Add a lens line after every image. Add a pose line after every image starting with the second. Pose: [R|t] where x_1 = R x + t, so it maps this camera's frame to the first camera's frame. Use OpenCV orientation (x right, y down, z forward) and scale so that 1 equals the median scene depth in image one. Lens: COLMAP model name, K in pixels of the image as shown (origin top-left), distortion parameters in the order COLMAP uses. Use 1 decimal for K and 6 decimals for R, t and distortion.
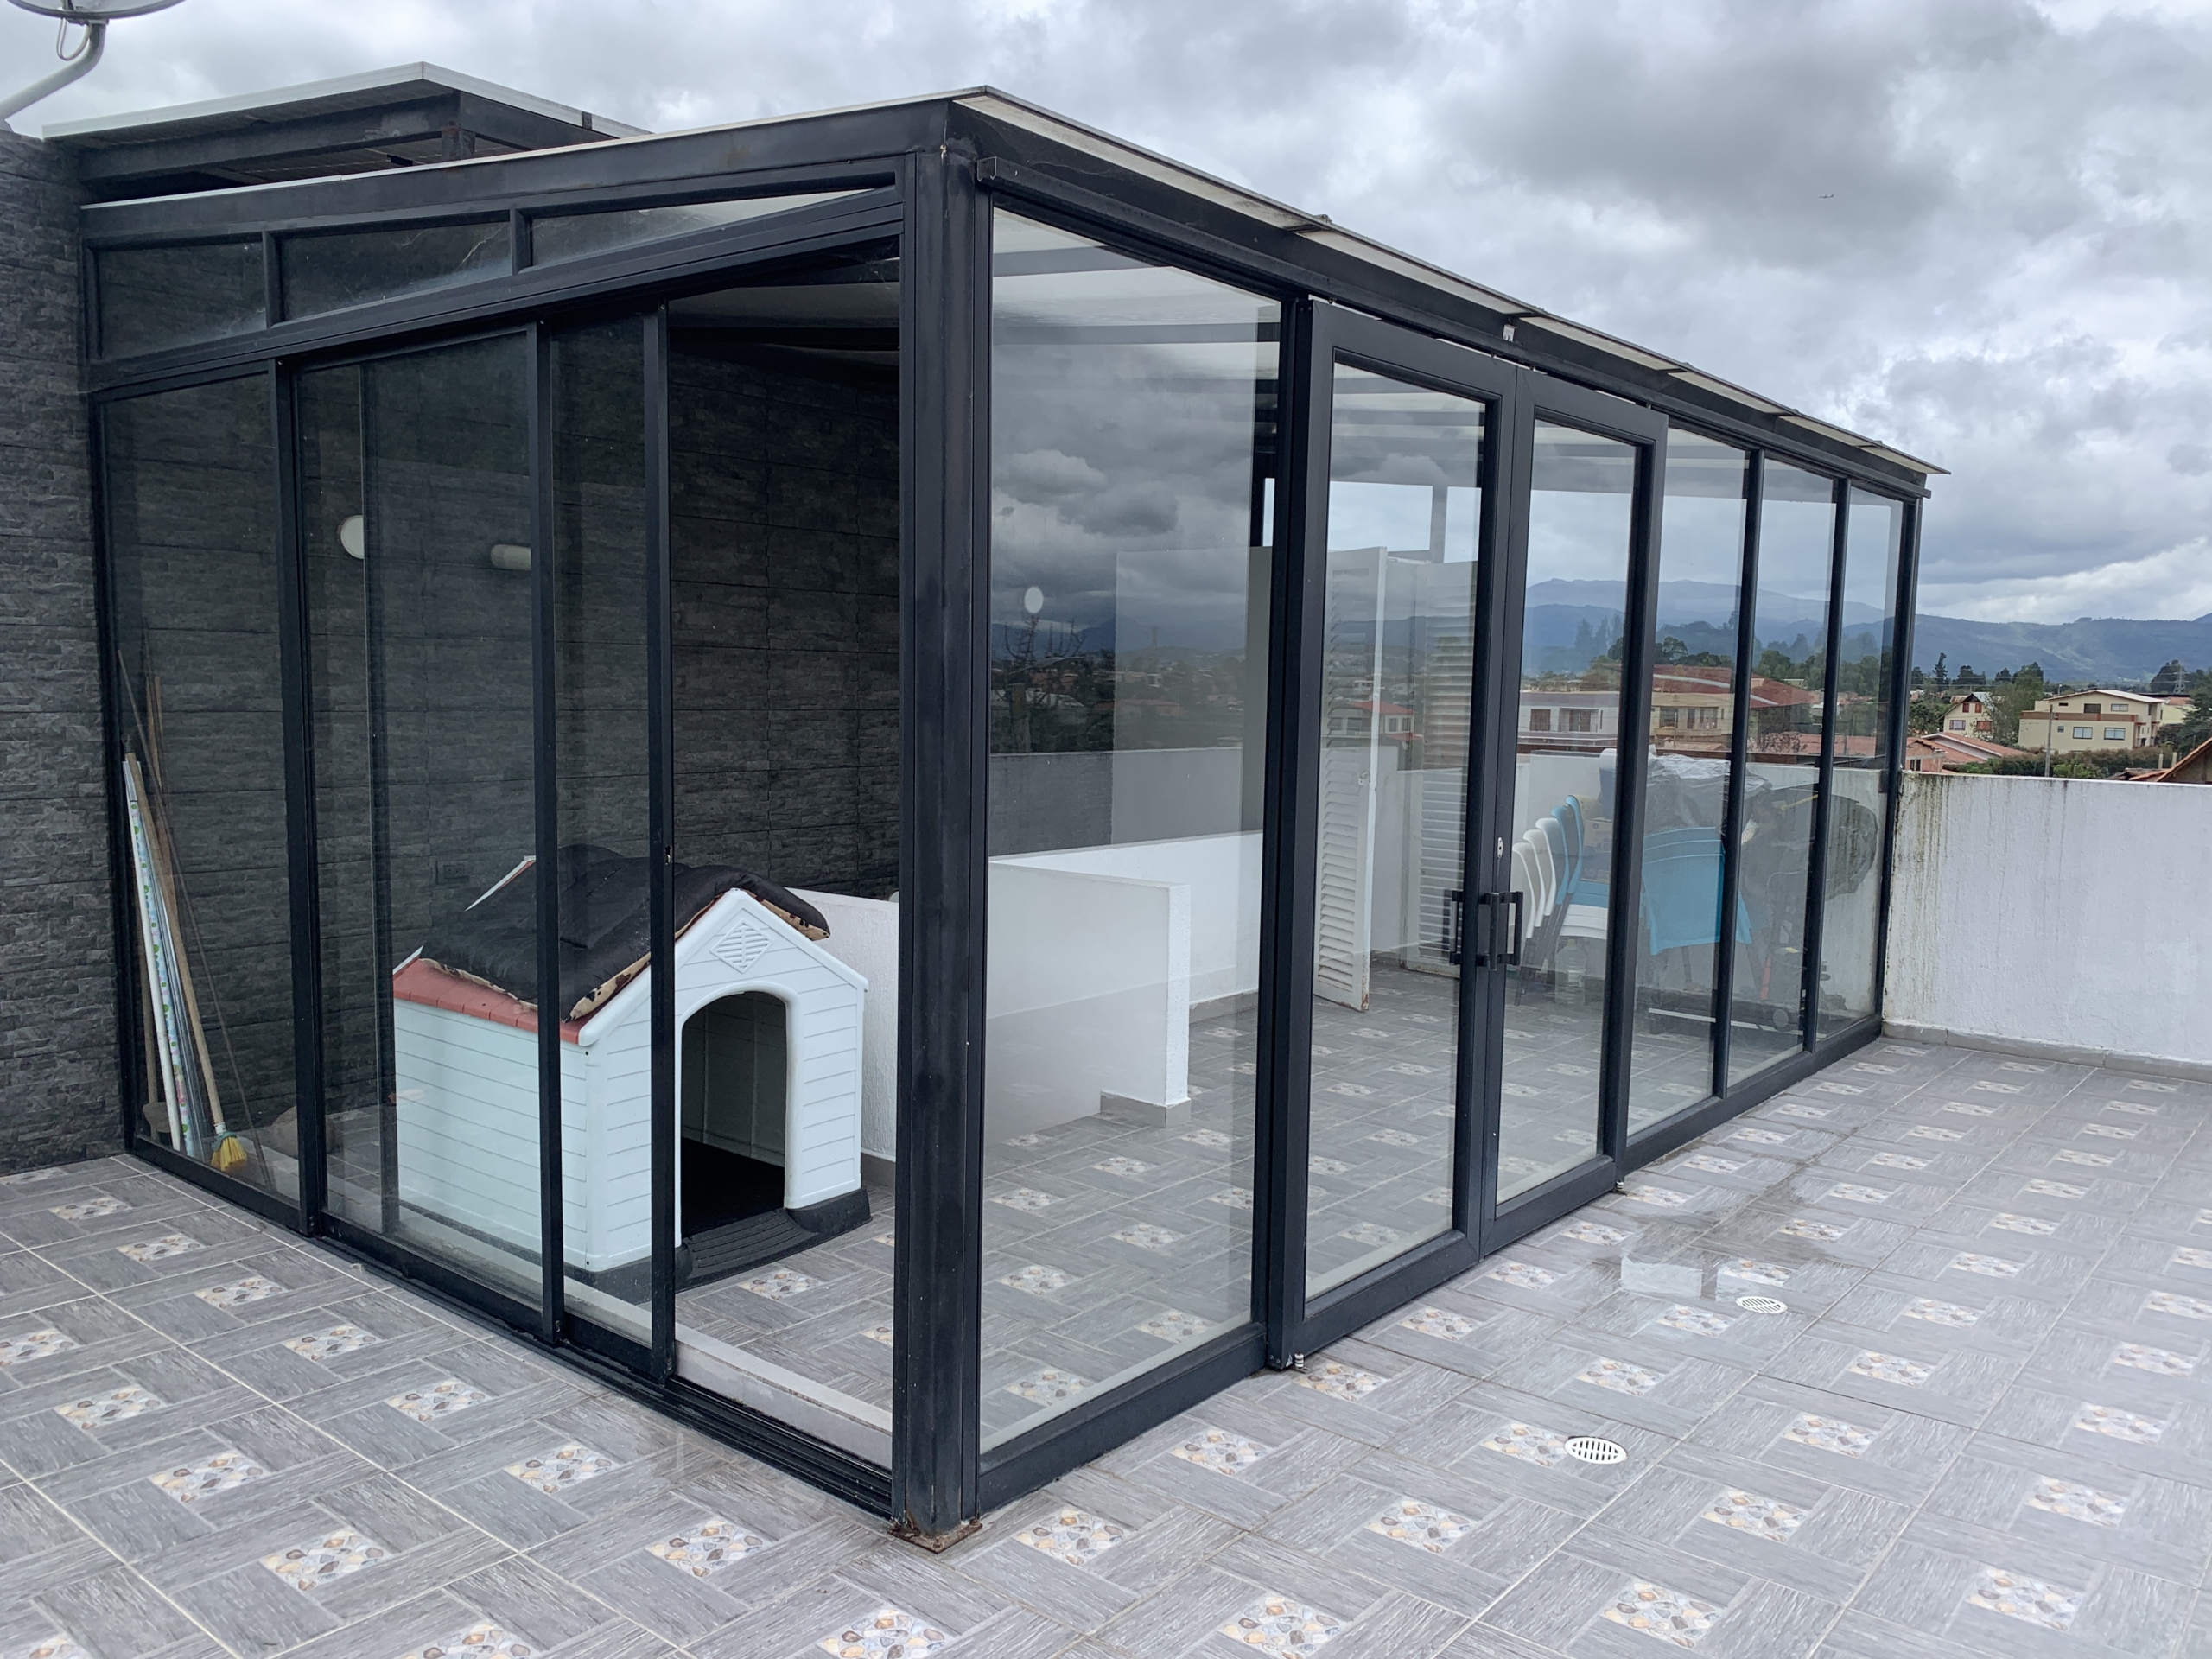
lens RADIAL K [[1701.0, 0, 1122.0], [0, 1701.0, 822.7], [0, 0, 1]] dist [0.043186, -0.054787]
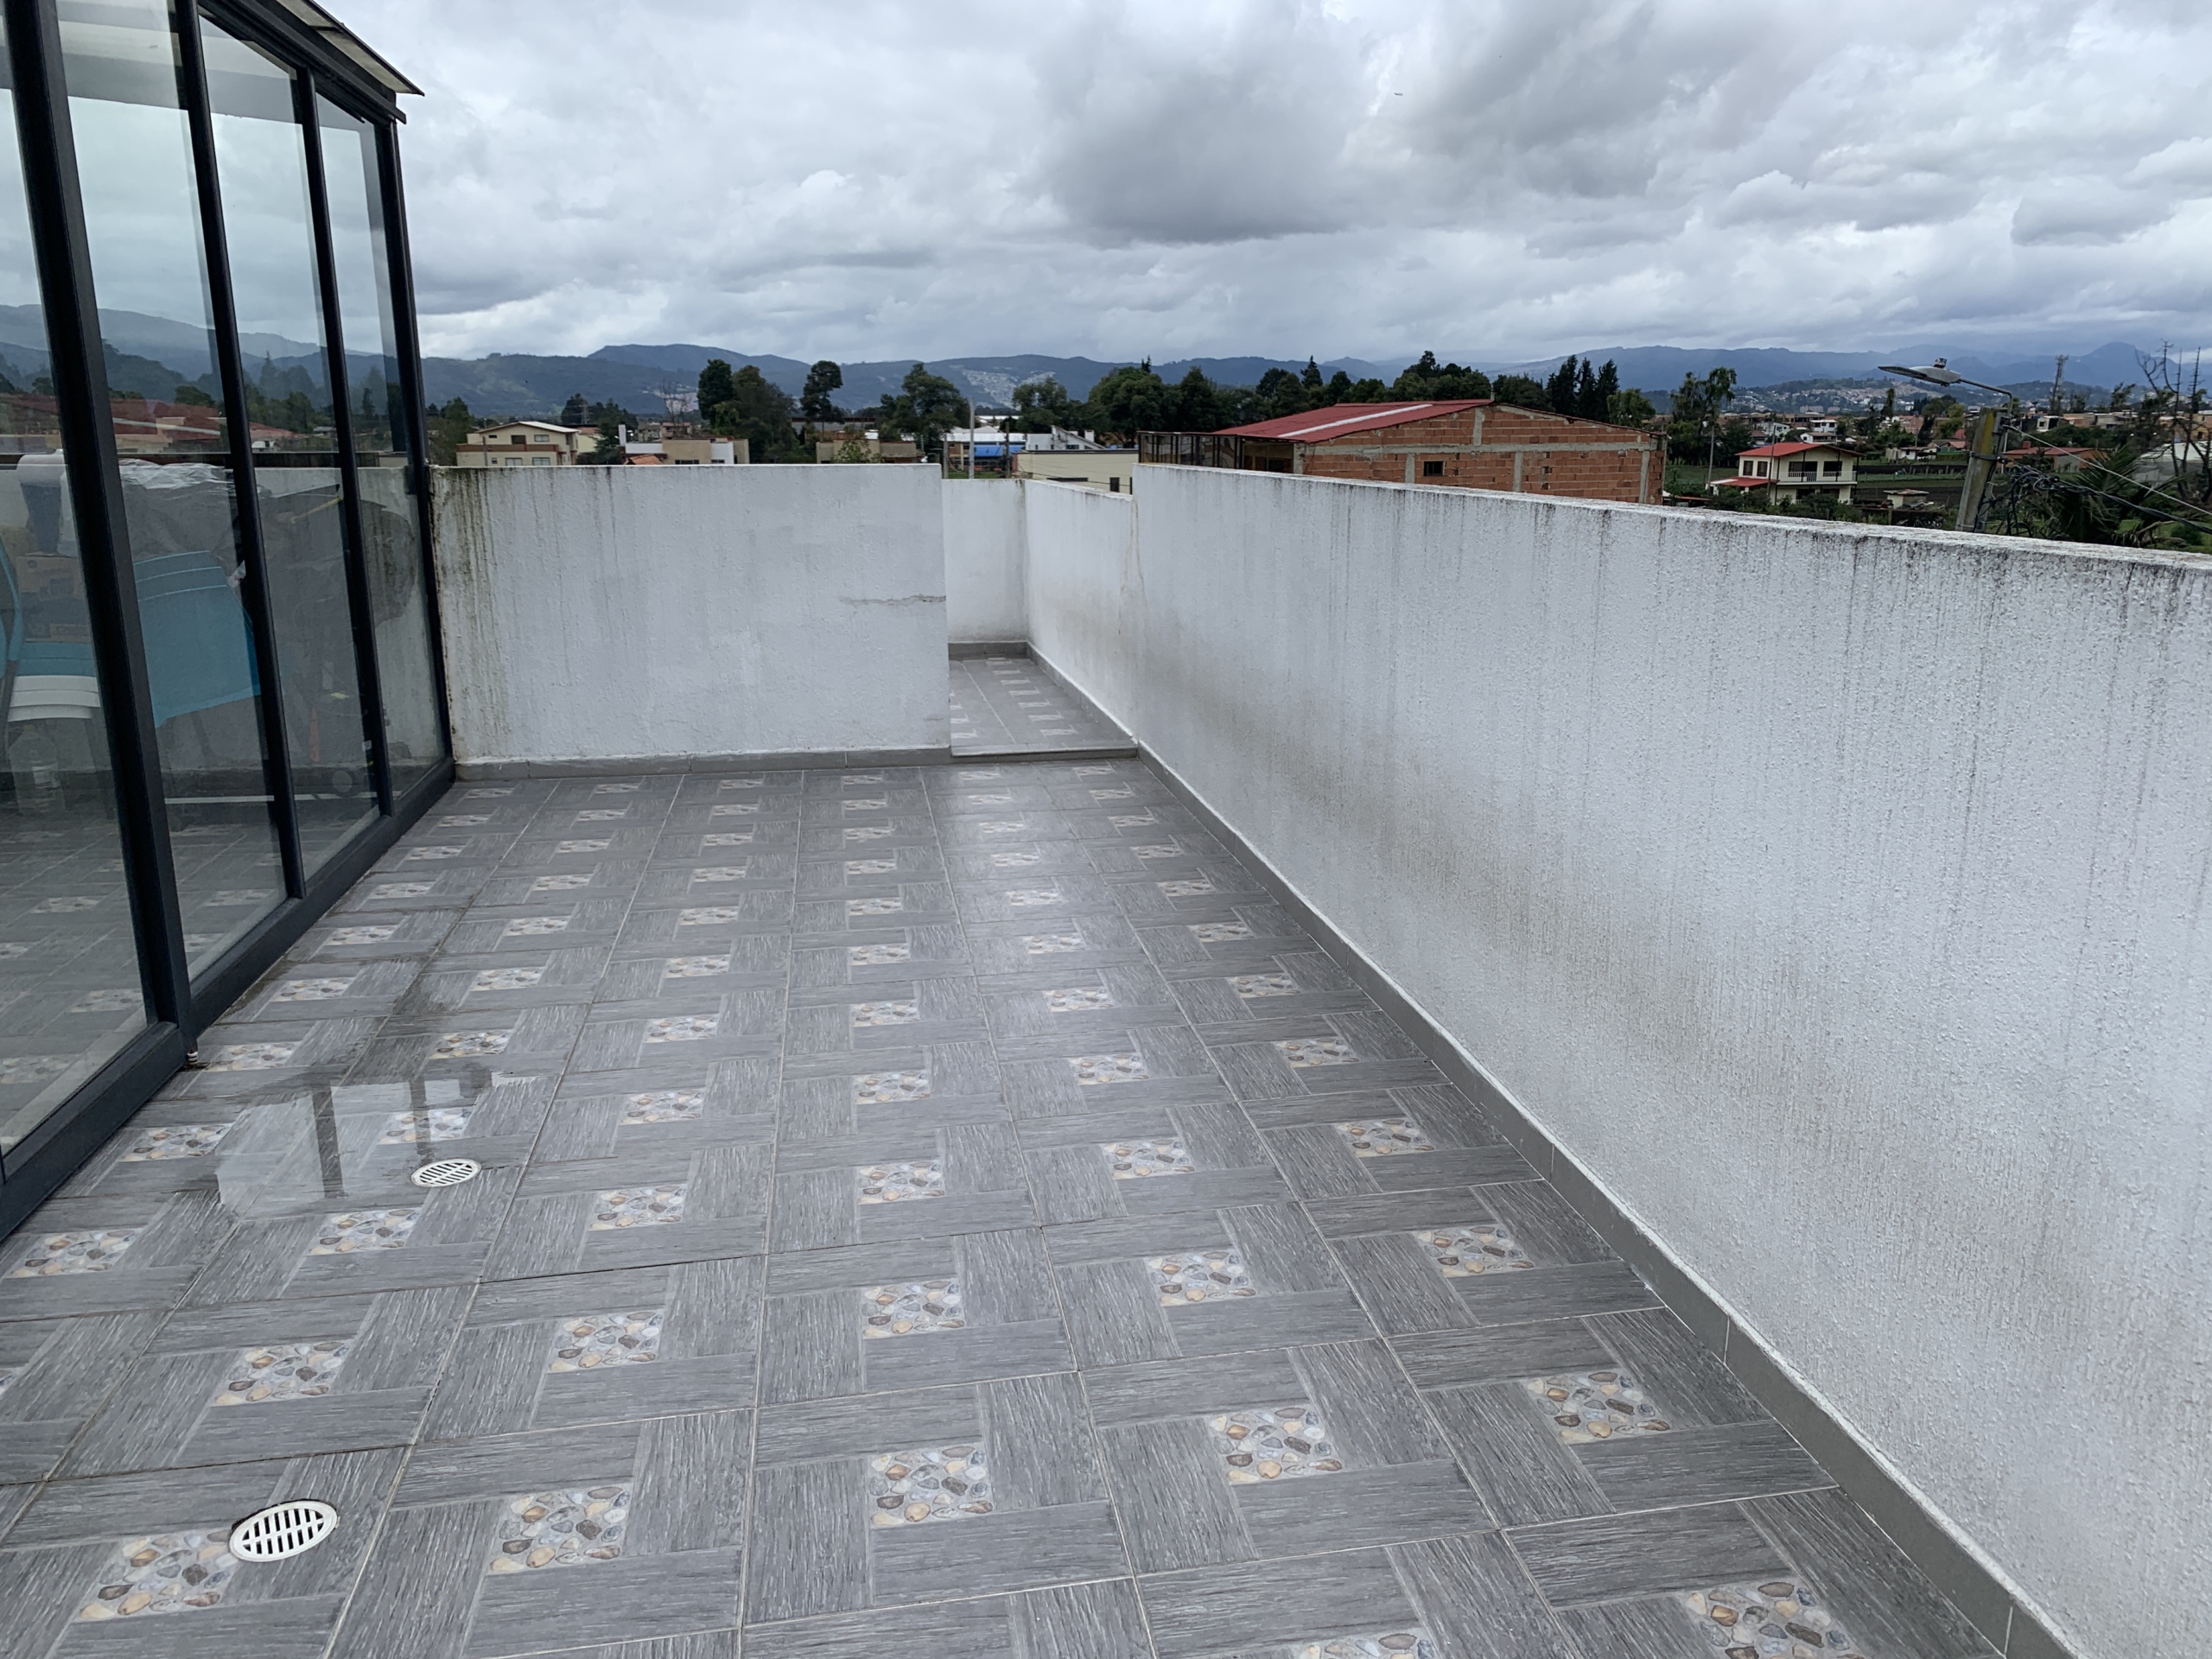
lens RADIAL K [[1701.0, 0, 1120.7], [0, 1701.0, 842.6], [0, 0, 1]] dist [0.043186, -0.054787]
pose [[0.662728, -0.200813, 0.721433, 0.045433], [0.083167, 0.977152, 0.195594, 0.017332], [-0.744228, -0.069626, 0.664287, 0.215152]]
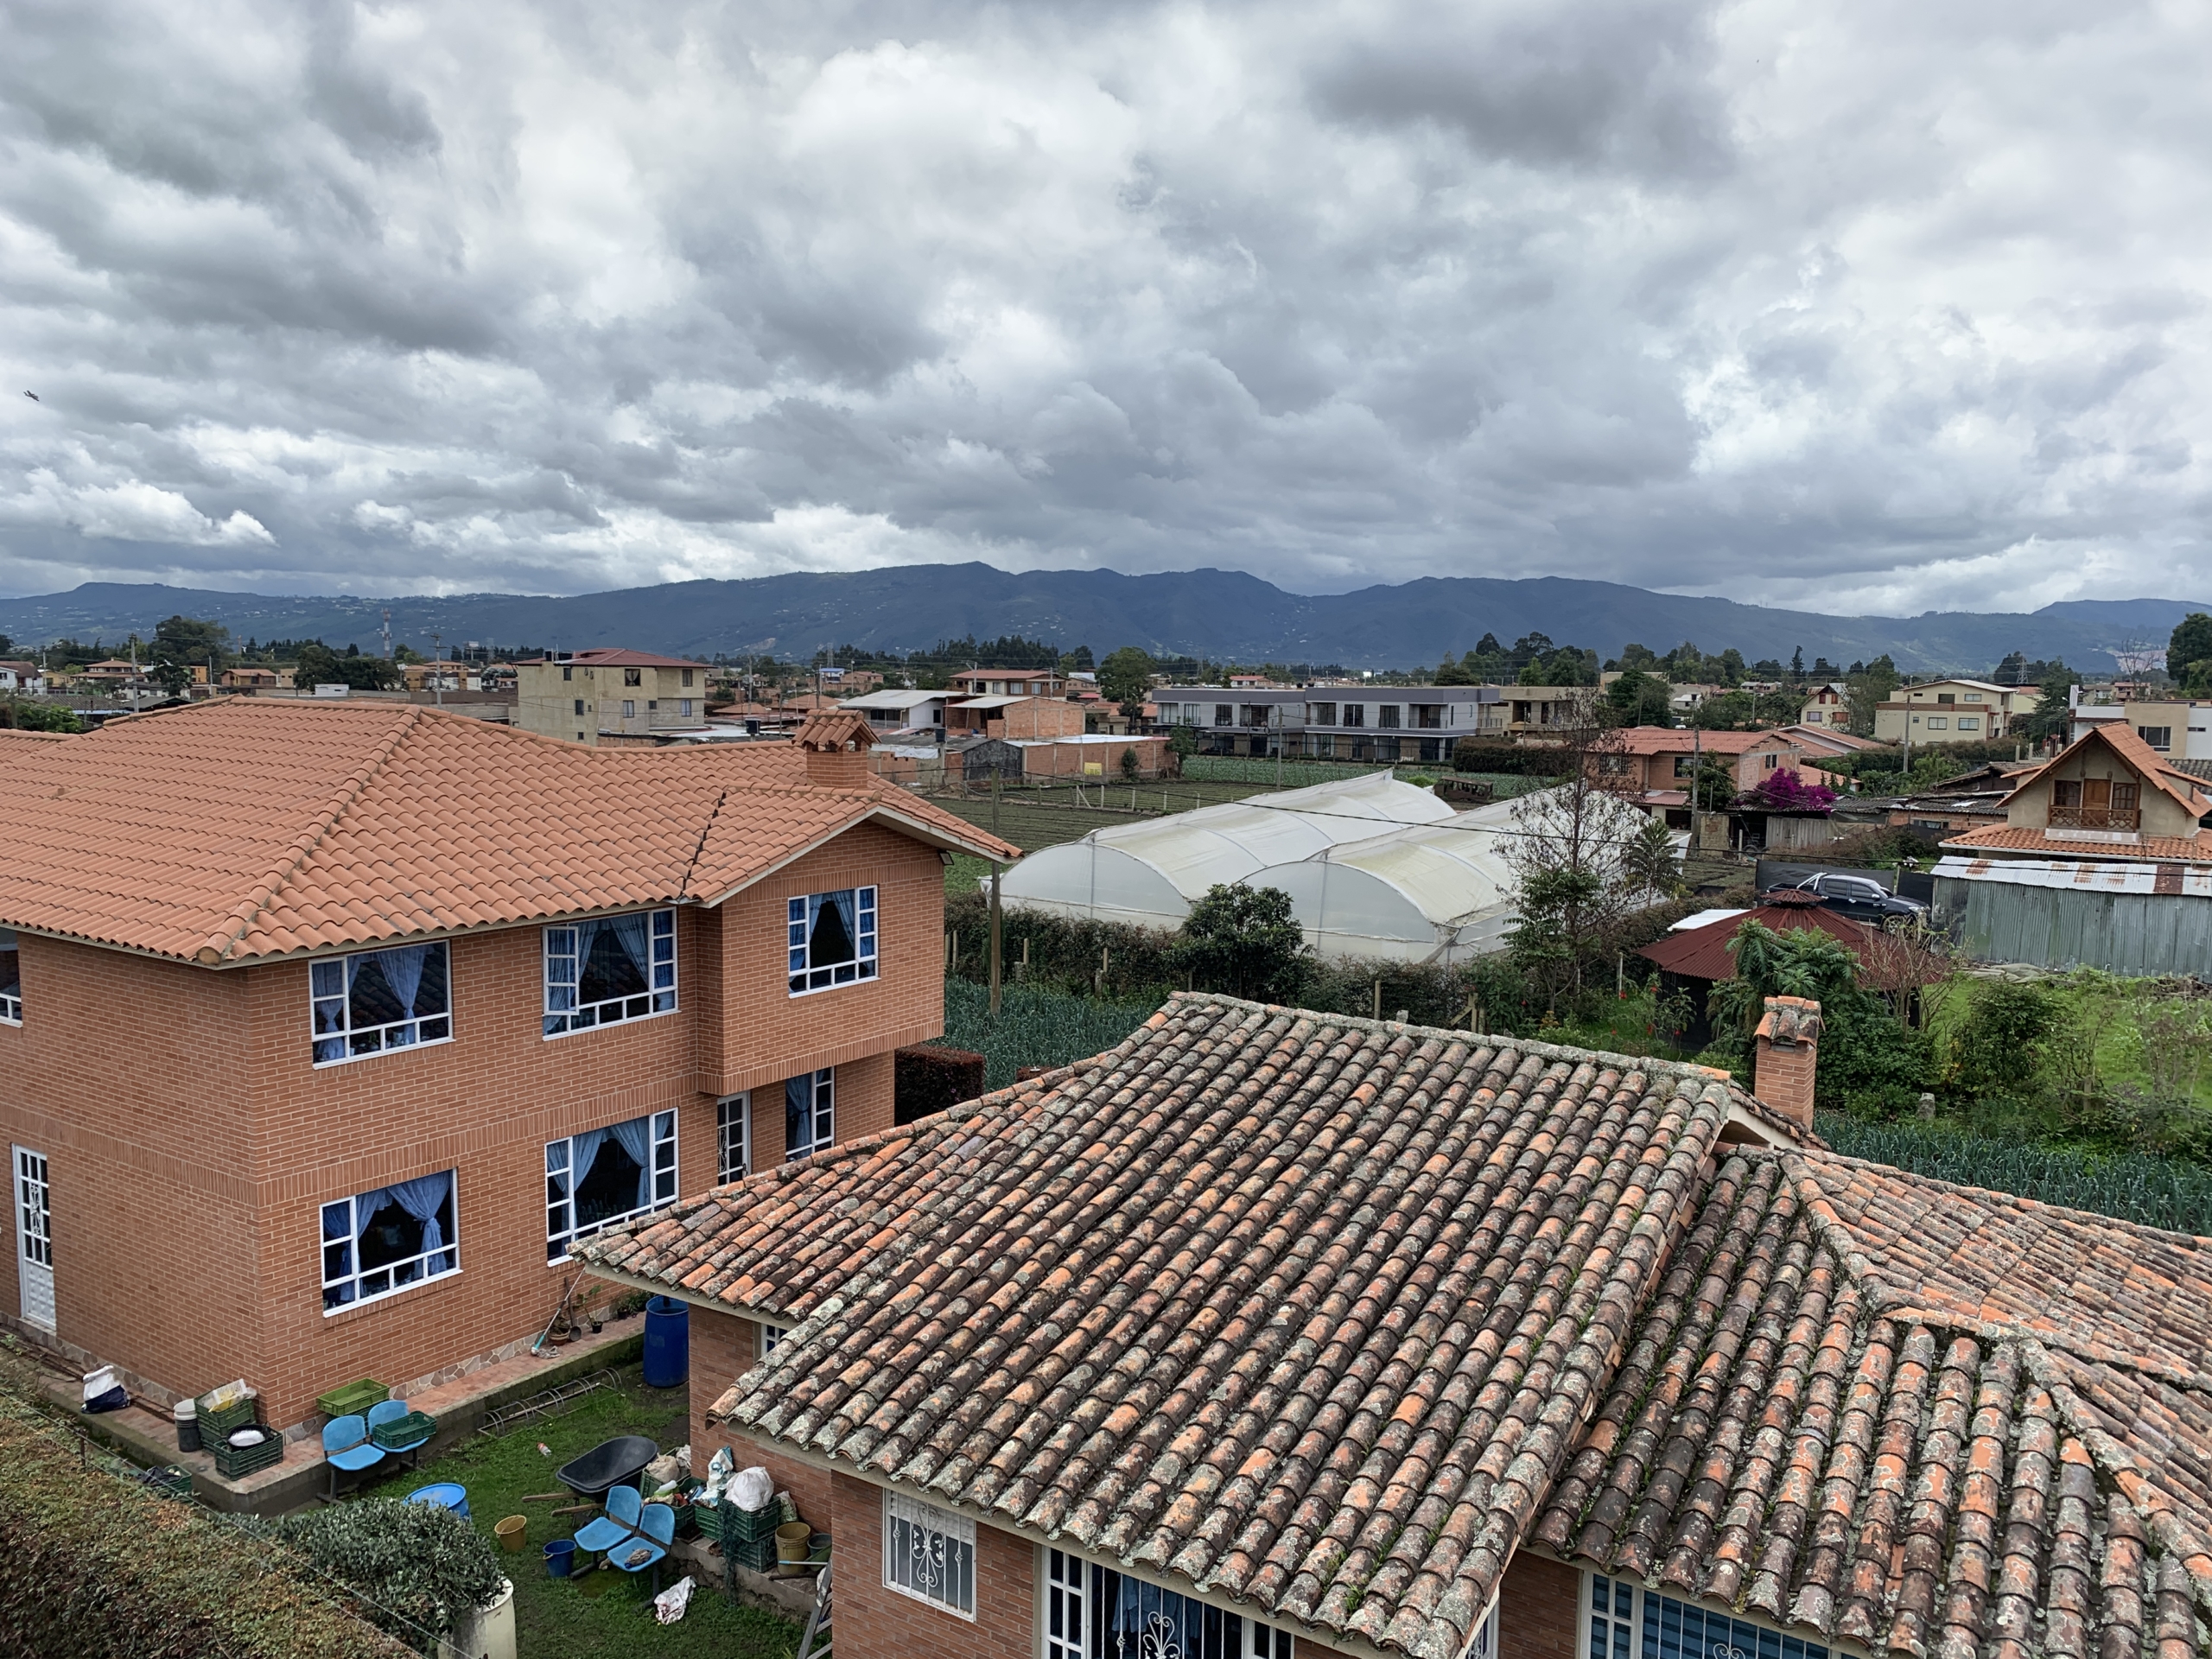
lens RADIAL K [[1701.0, 0, 1120.3], [0, 1701.0, 839.5], [0, 0, 1]] dist [0.043186, -0.054787]
pose [[0.997581, -0.013509, 0.068181, 0.717646], [0.012756, 0.999853, 0.011470, -0.092503], [-0.068326, -0.010572, 0.997607, 1.503470]]
